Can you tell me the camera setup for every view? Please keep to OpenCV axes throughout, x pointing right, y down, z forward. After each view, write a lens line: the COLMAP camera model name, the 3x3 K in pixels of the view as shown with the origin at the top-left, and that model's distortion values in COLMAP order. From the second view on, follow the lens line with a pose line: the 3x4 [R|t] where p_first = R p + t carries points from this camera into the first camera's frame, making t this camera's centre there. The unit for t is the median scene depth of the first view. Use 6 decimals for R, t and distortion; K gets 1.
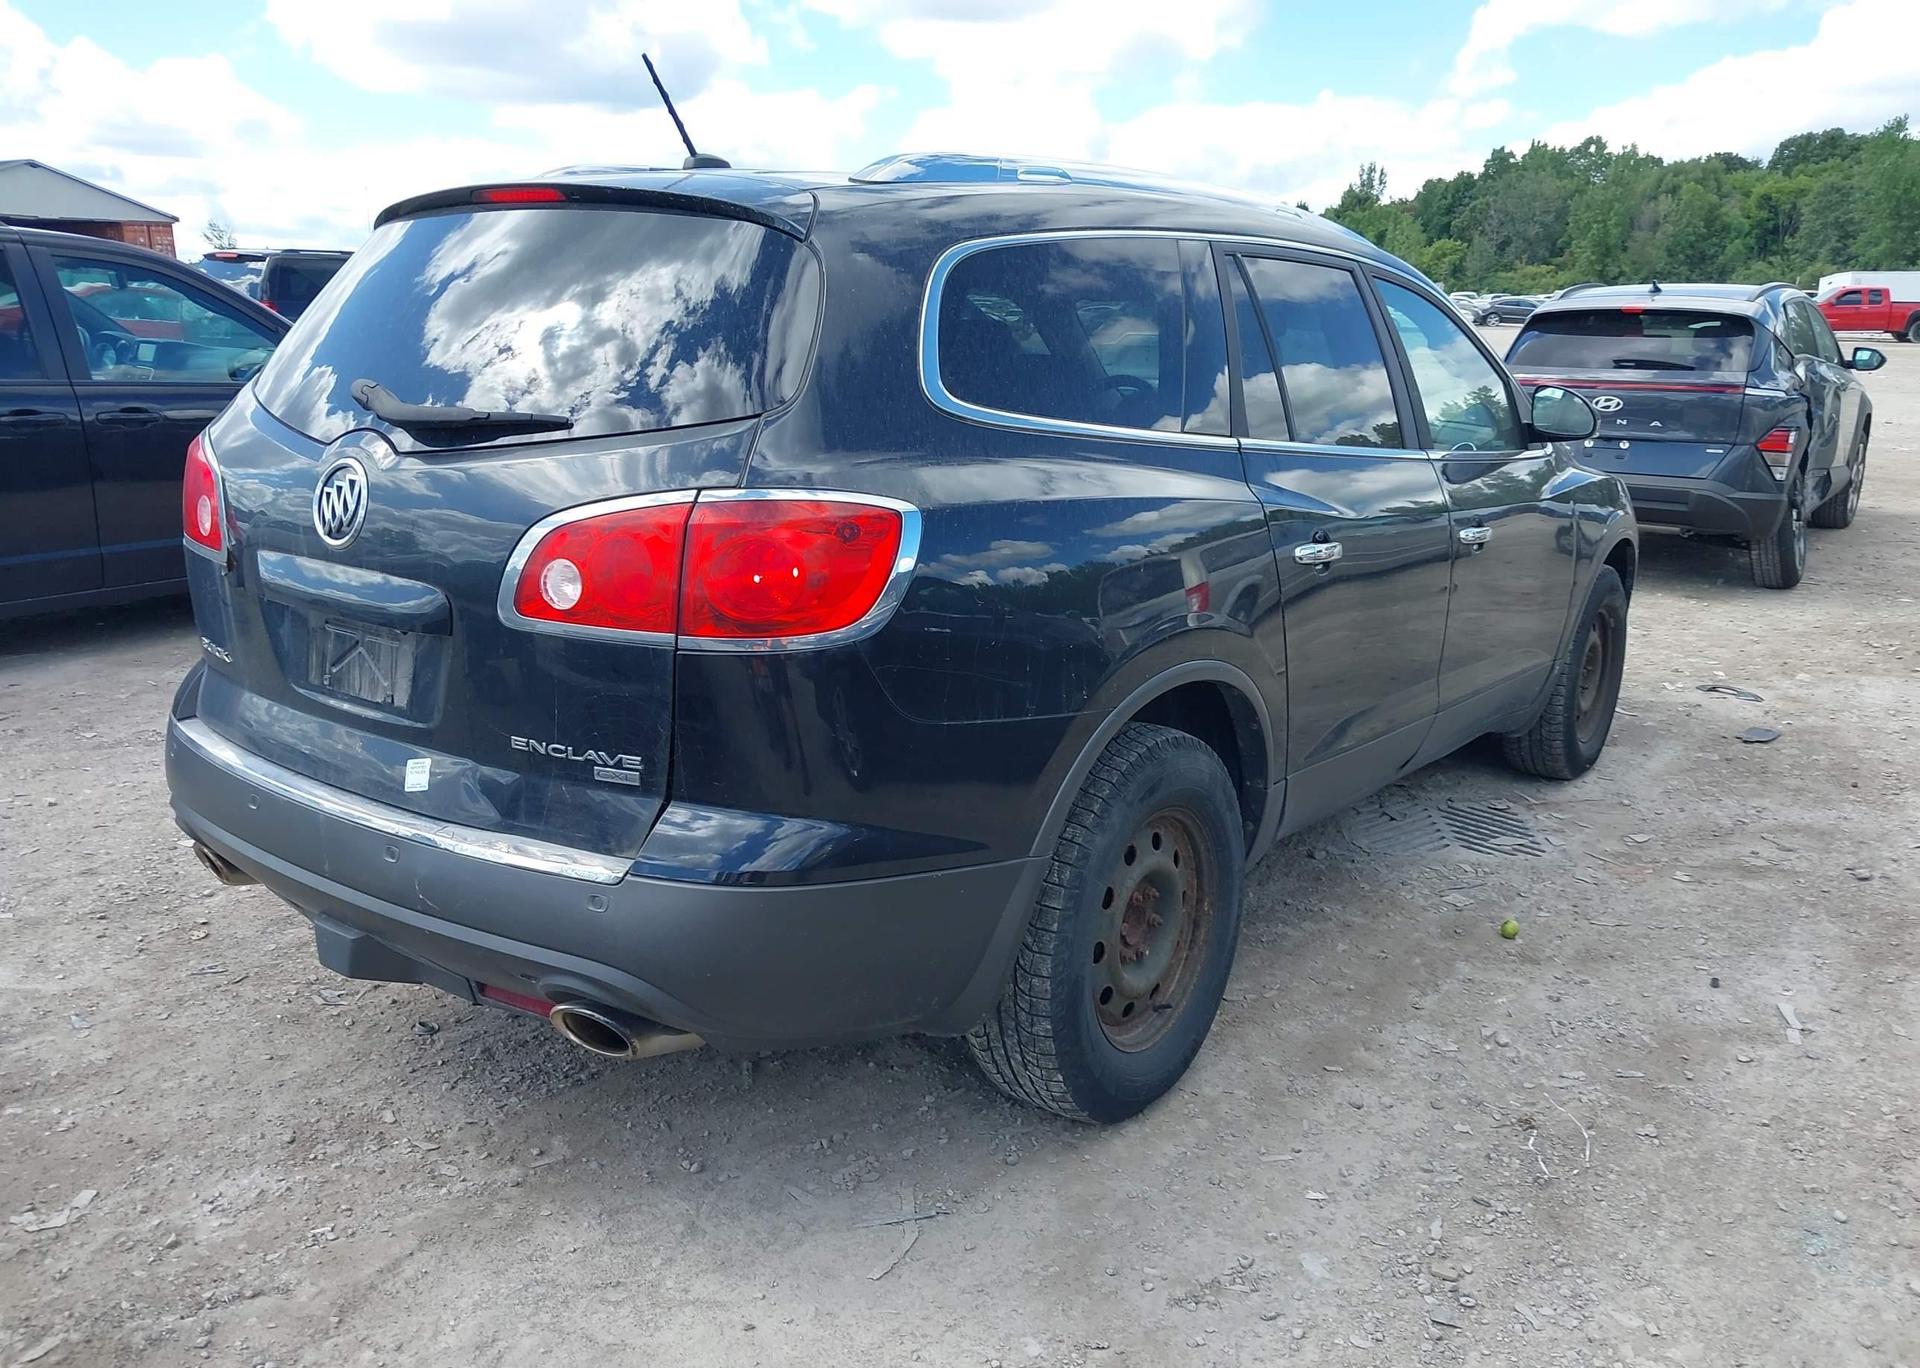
lens RADIAL K [[1498.8, 0, 989.4], [0, 1498.8, 714.0], [0, 0, 1]] dist [-0.006736, -0.010083]
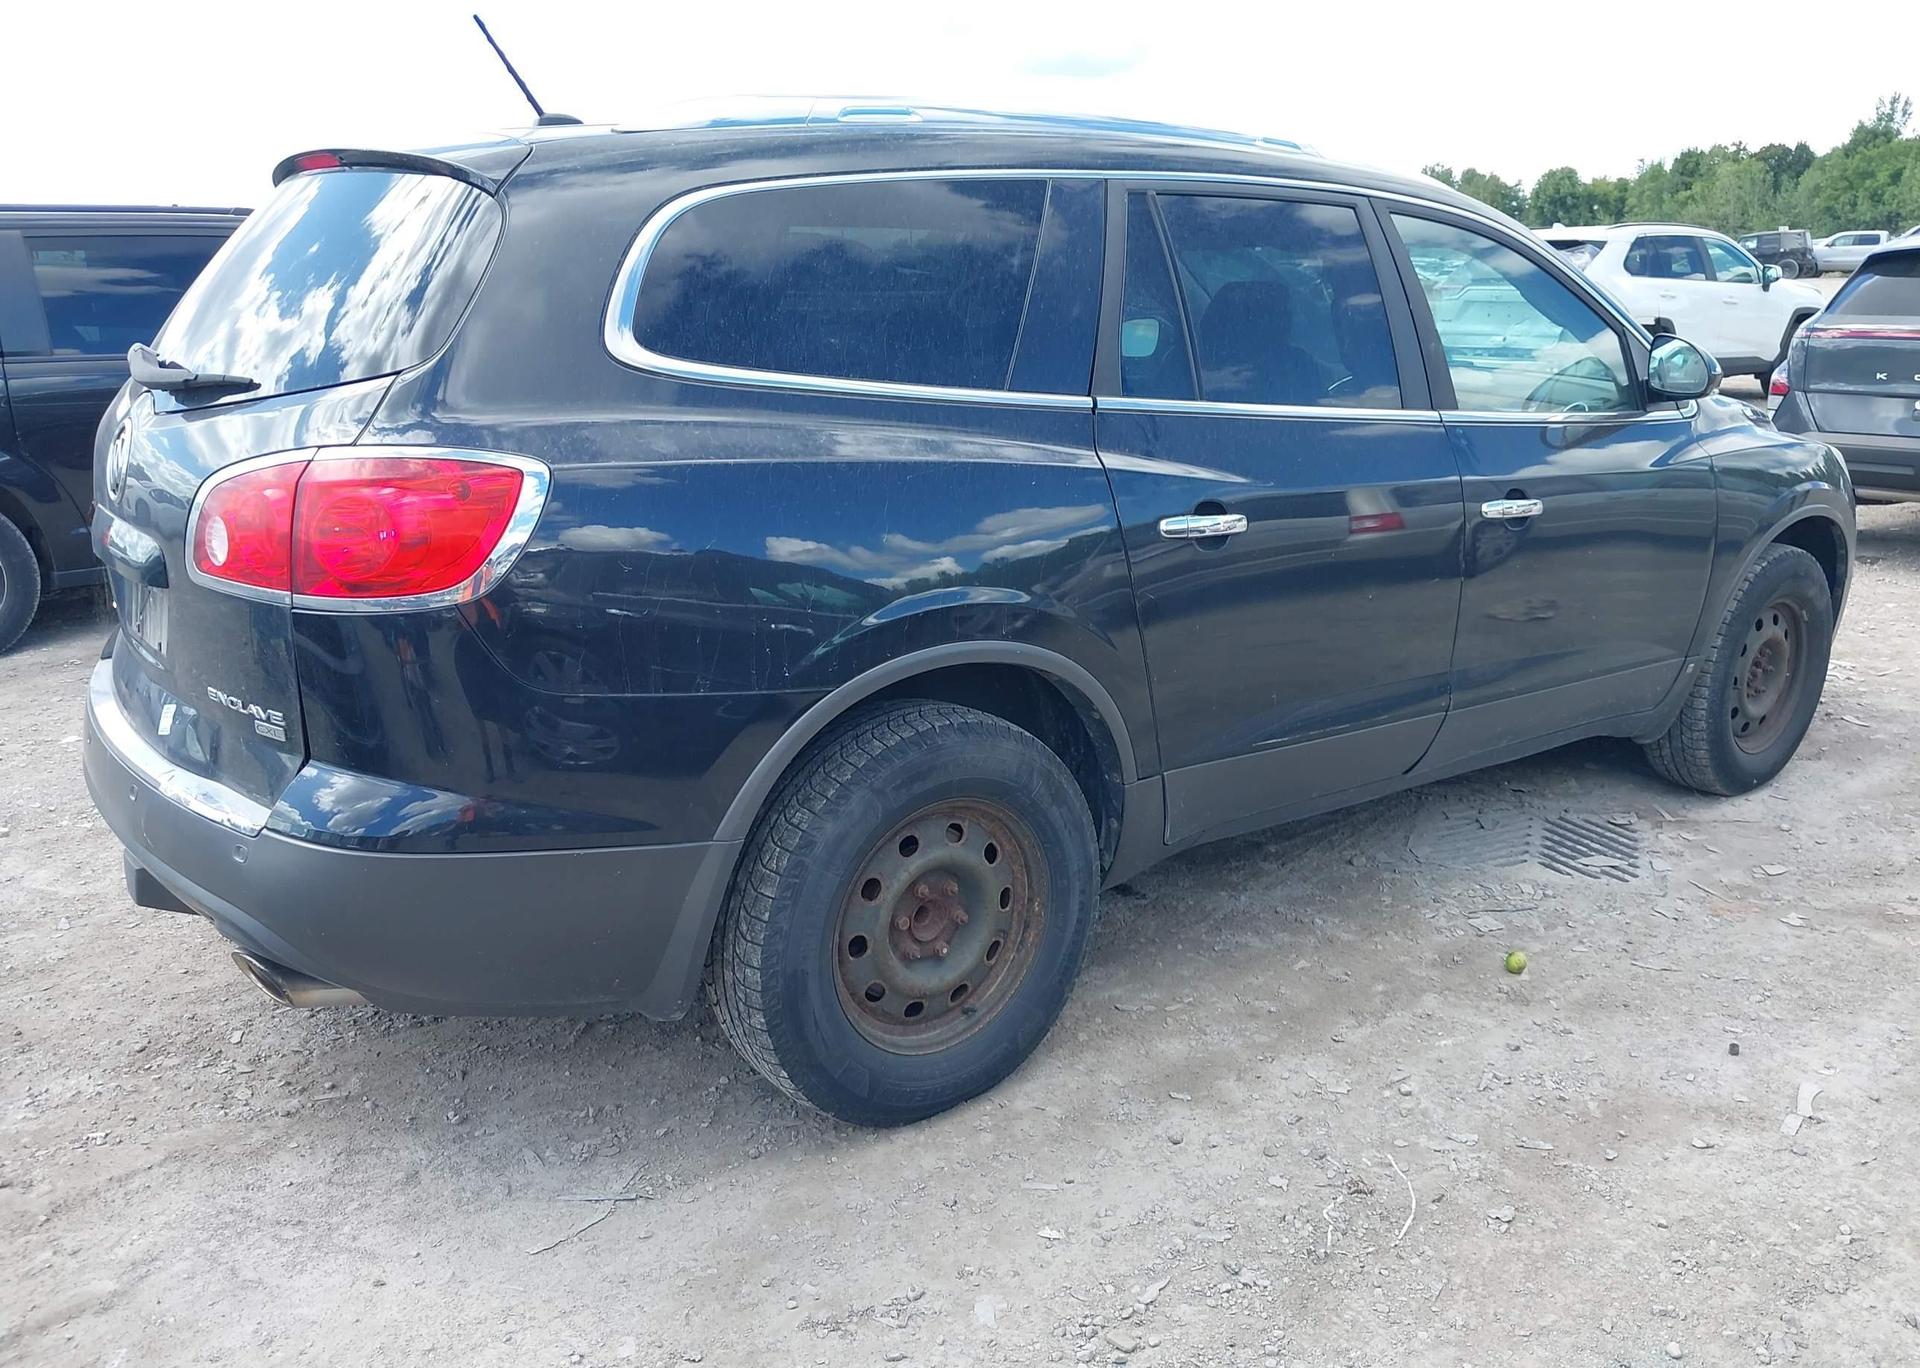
lens RADIAL K [[1498.8, 0, 1036.0], [0, 1498.8, 714.4], [0, 0, 1]] dist [-0.006736, -0.010083]
pose [[0.965007, 0.051997, -0.257018, 0.407779], [-0.046006, 0.998512, 0.029271, -0.018458], [0.258158, -0.016423, 0.965963, 0.119565]]
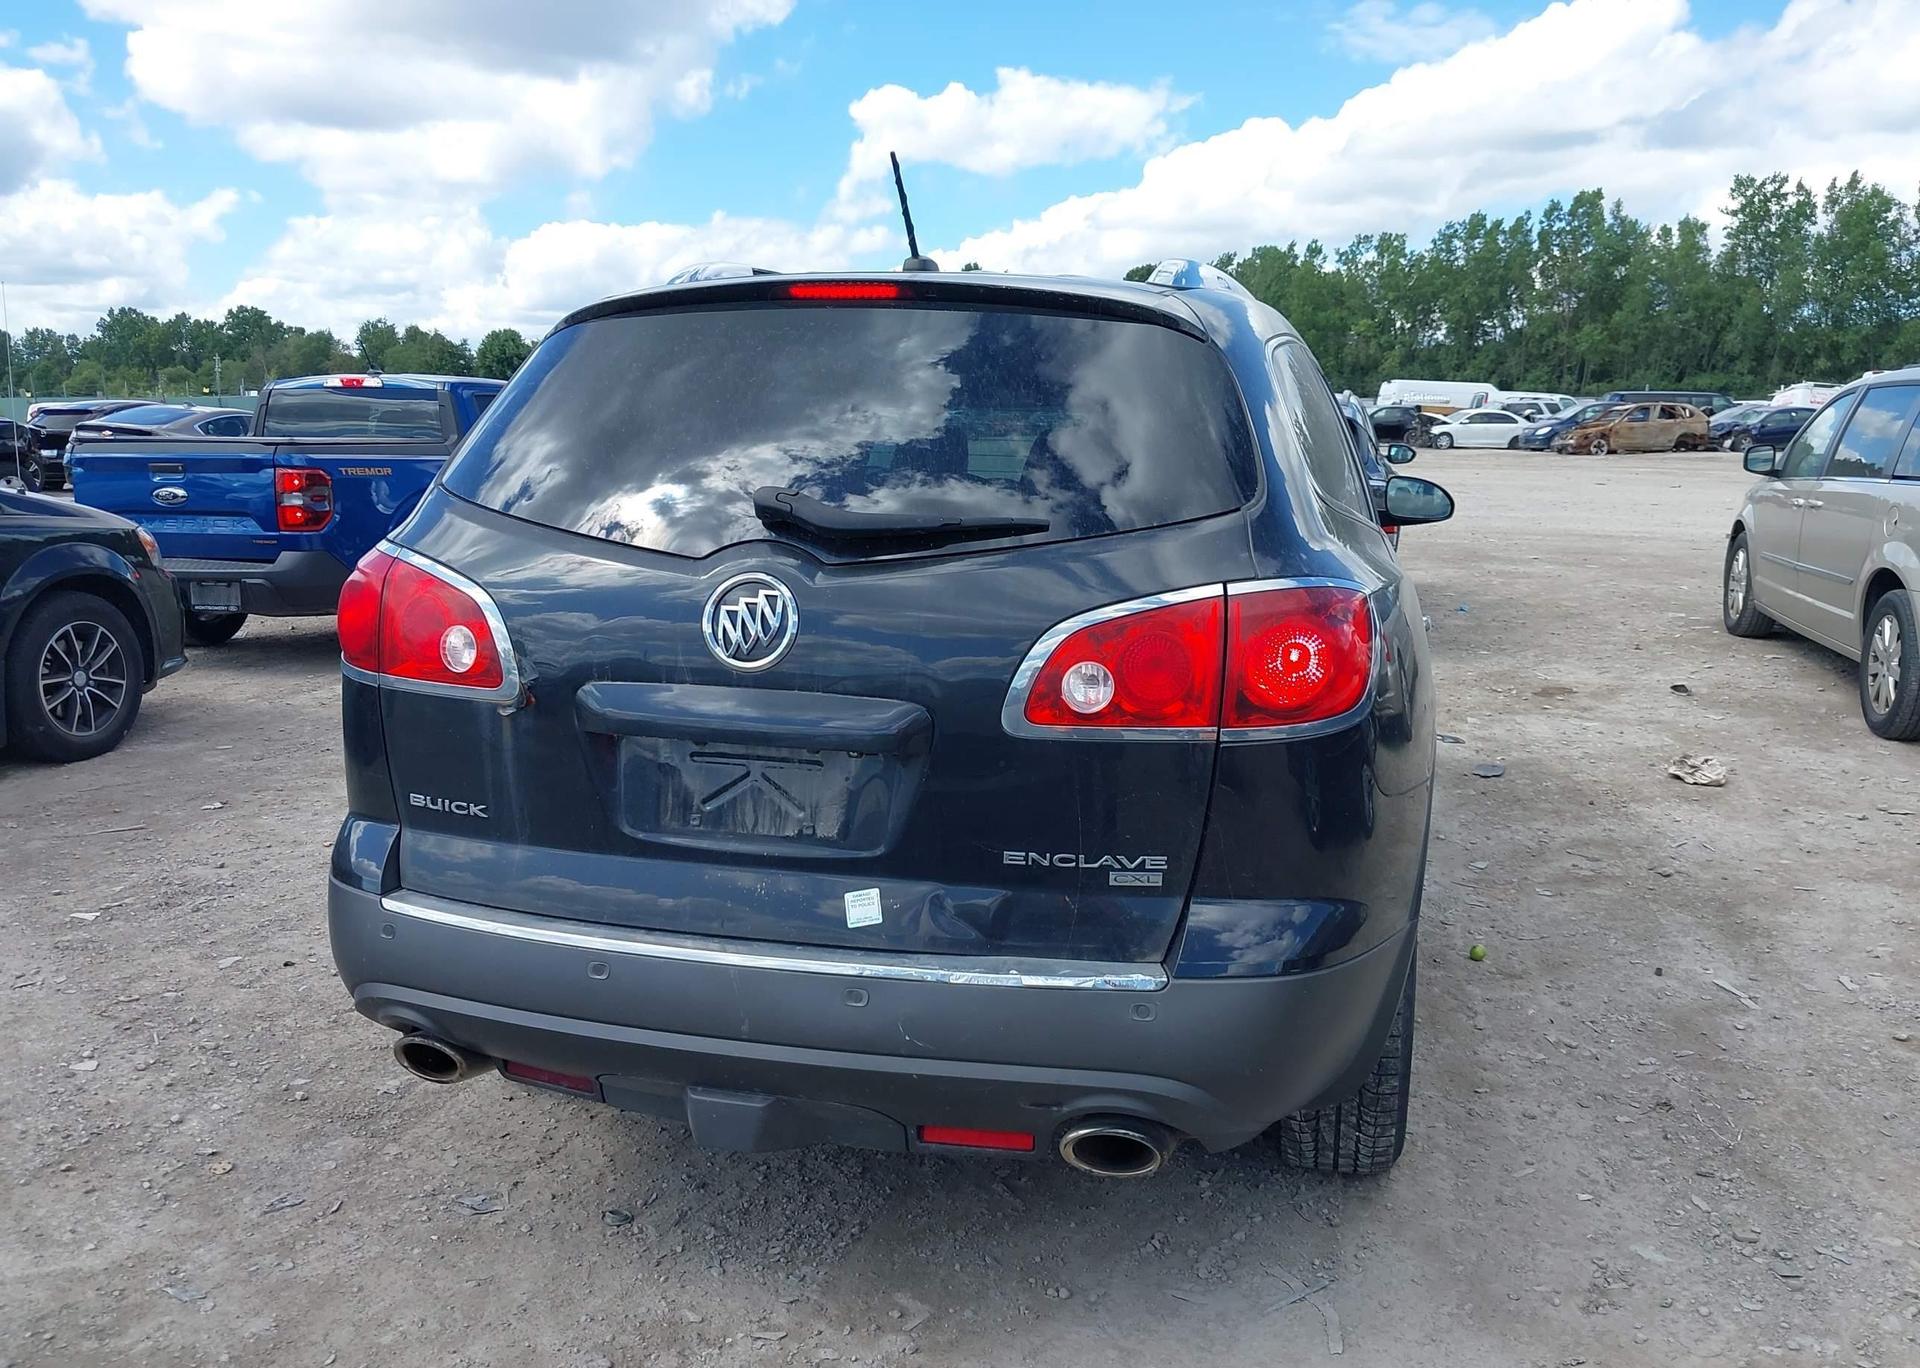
lens RADIAL K [[1498.8, 0, 965.9], [0, 1498.8, 696.0], [0, 0, 1]] dist [-0.006736, -0.010083]
pose [[0.932943, -0.072749, 0.352598, -0.545309], [0.101054, 0.992915, -0.062520, -0.021764], [-0.345552, 0.093959, 0.933684, 0.089582]]
